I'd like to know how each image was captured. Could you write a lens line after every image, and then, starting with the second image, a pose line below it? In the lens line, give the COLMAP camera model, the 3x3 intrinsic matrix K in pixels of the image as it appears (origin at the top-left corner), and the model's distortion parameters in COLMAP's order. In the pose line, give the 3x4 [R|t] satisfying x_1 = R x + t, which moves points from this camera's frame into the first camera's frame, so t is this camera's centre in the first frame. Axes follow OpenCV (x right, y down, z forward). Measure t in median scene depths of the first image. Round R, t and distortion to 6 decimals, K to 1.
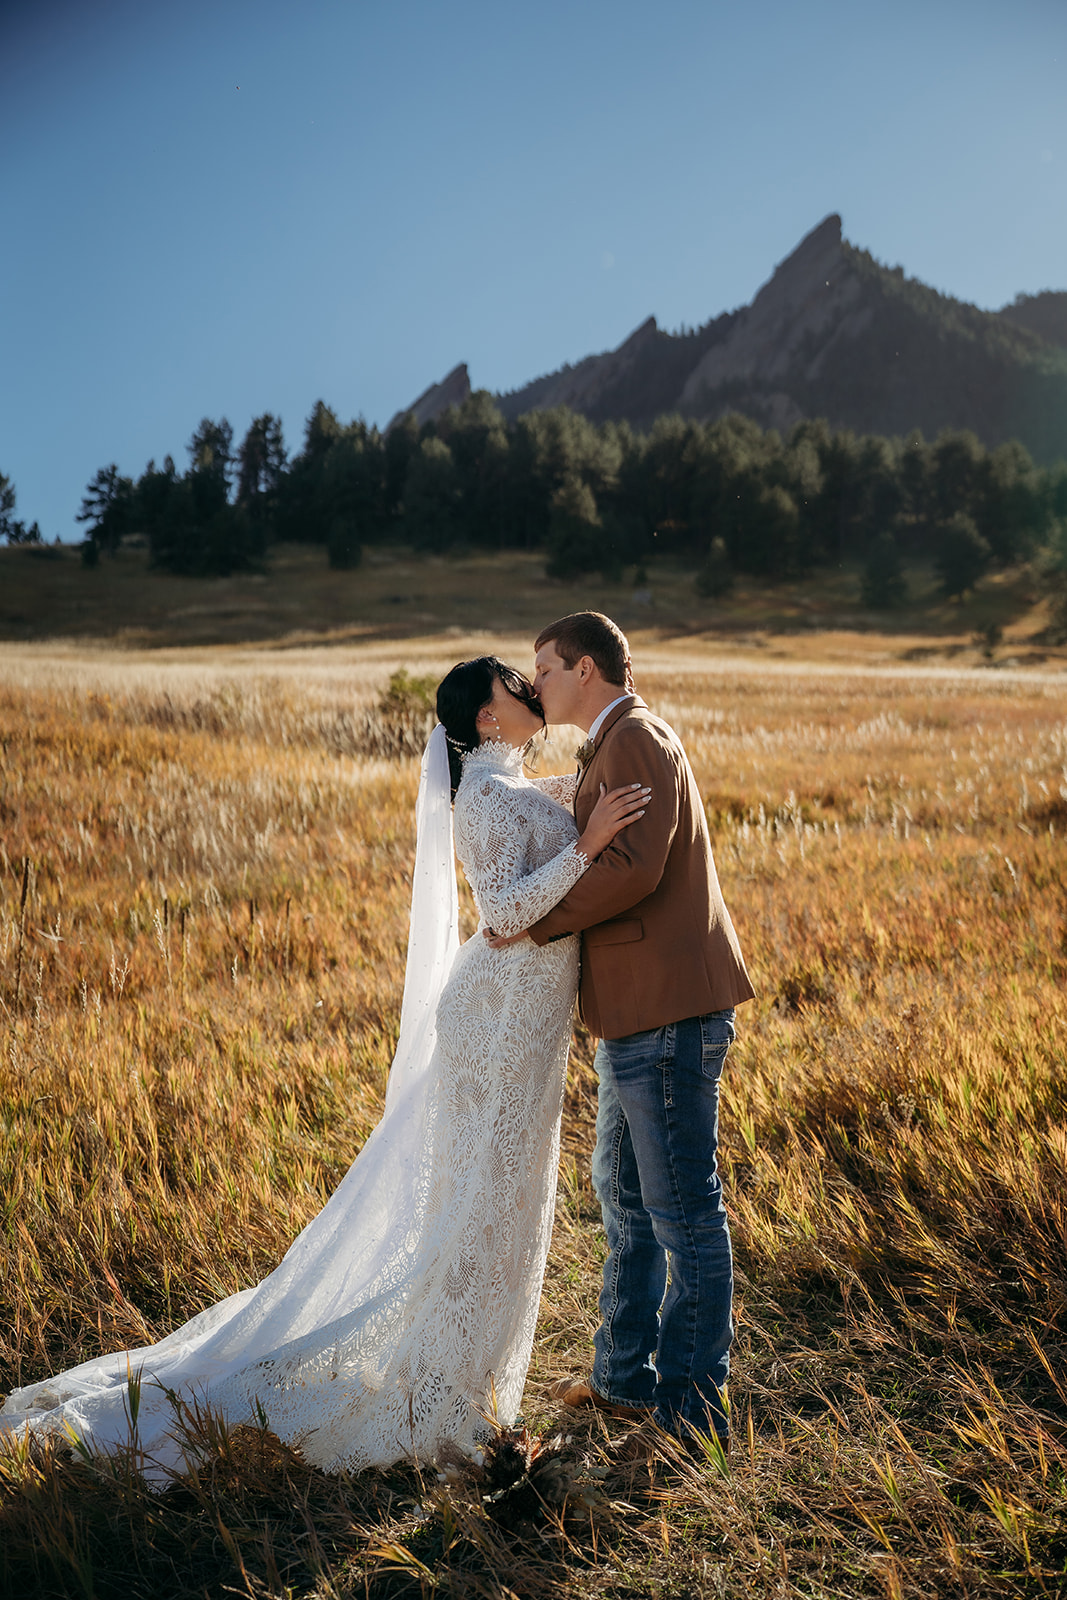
lens RADIAL K [[1959.7, 0, 551.7], [0, 1959.7, 804.7], [0, 0, 1]] dist [0.142879, 0.000000]
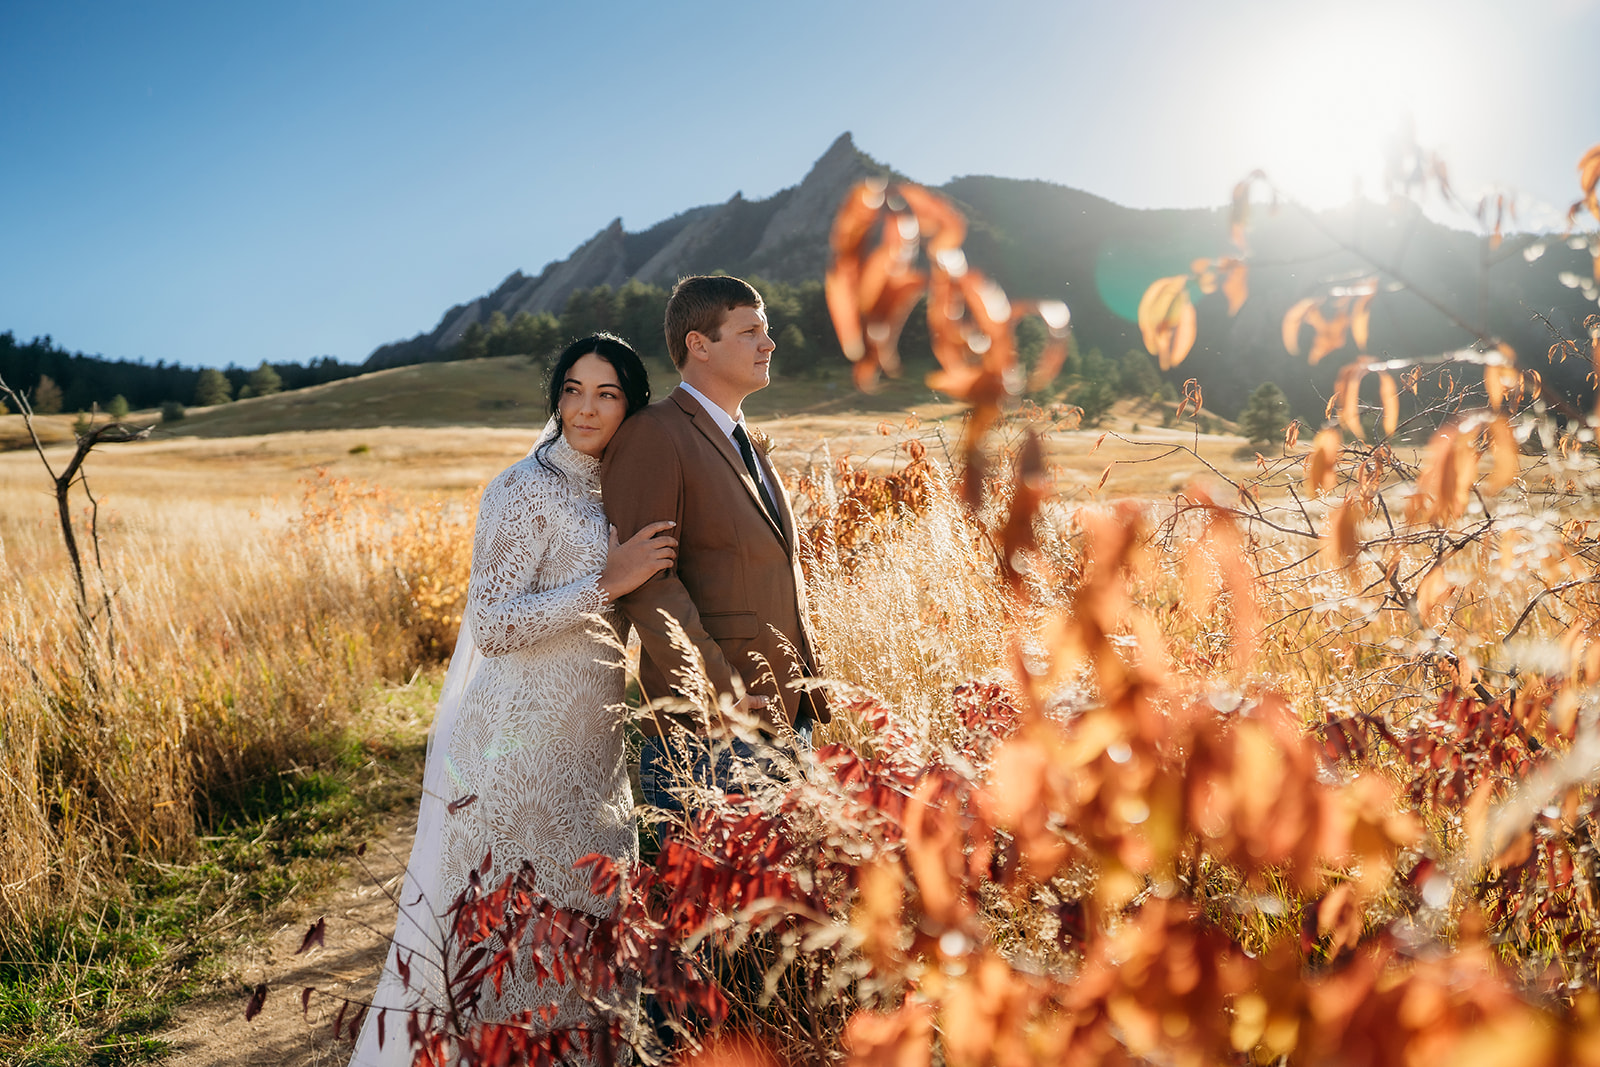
lens RADIAL K [[1268.3, 0, 801.8], [0, 1268.3, 531.3], [0, 0, 1]] dist [-0.041530, -0.042430]
pose [[0.993123, -0.027984, 0.113680, -0.124955], [0.024202, 0.999111, 0.034512, -0.002946], [-0.114545, -0.031524, 0.992918, -0.263061]]
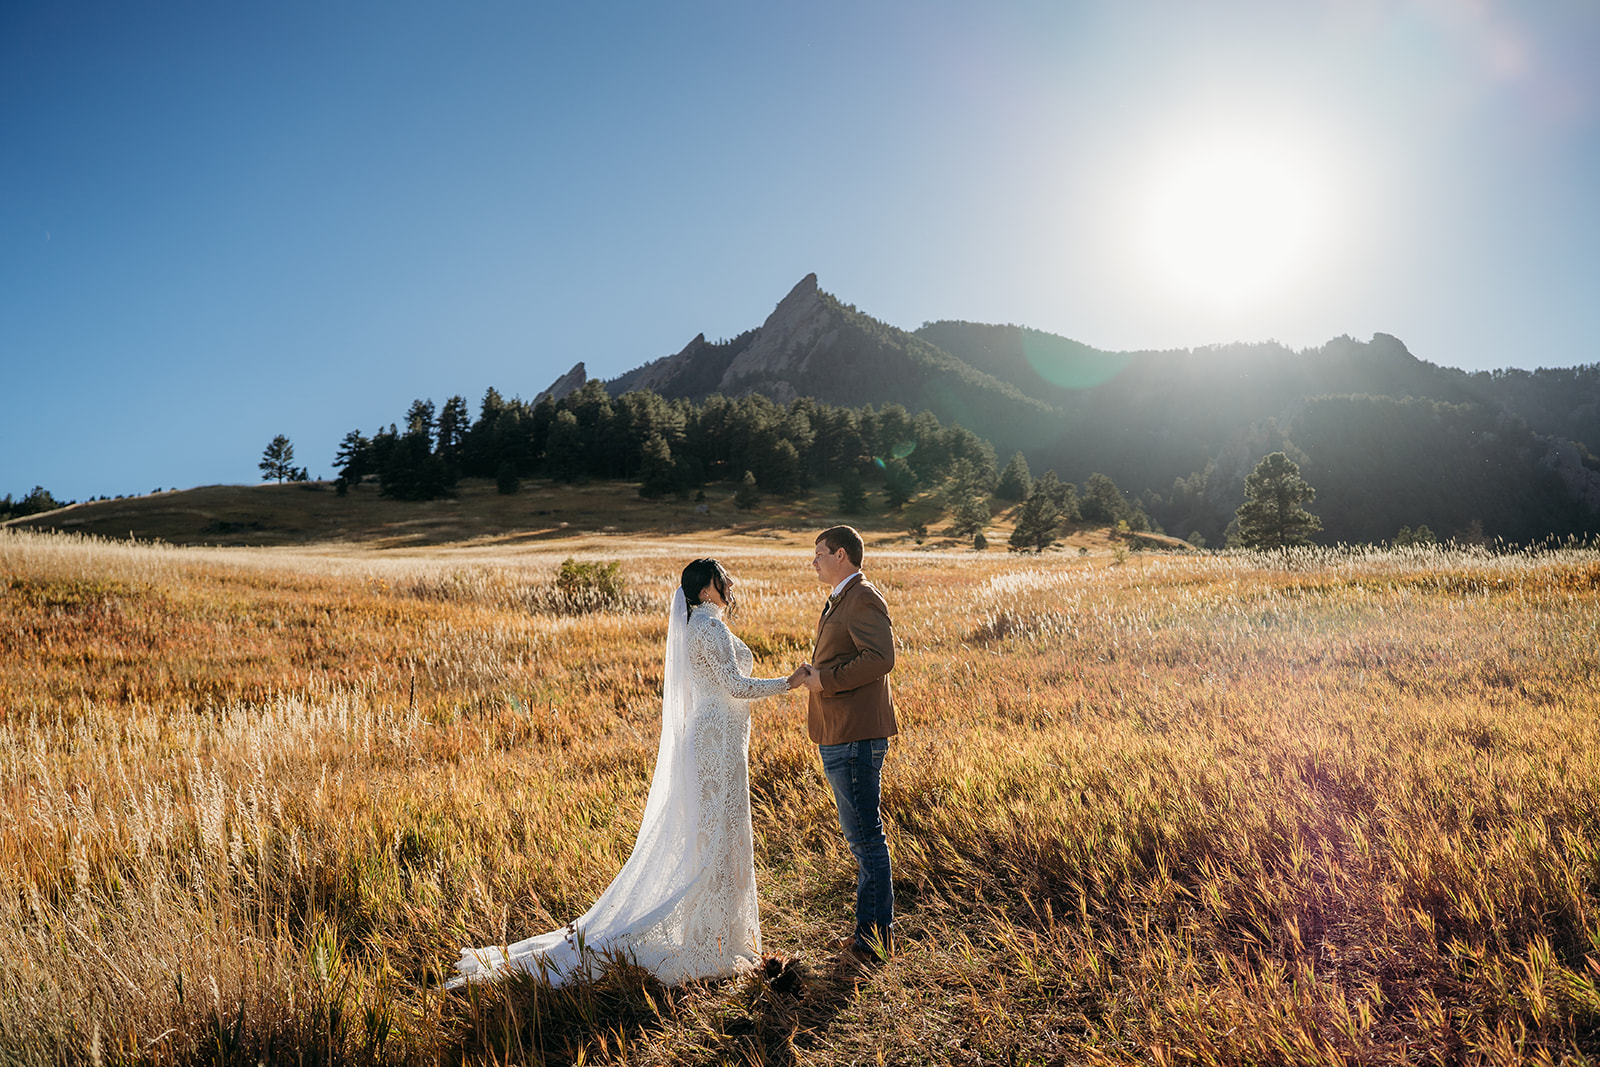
lens RADIAL K [[1268.3, 0, 784.0], [0, 1268.3, 534.3], [0, 0, 1]] dist [-0.041530, -0.042430]
pose [[0.993496, -0.017429, 0.112527, -0.002354], [0.026890, 0.996178, -0.083110, 0.000126], [-0.110648, 0.085595, 0.990167, -0.004519]]
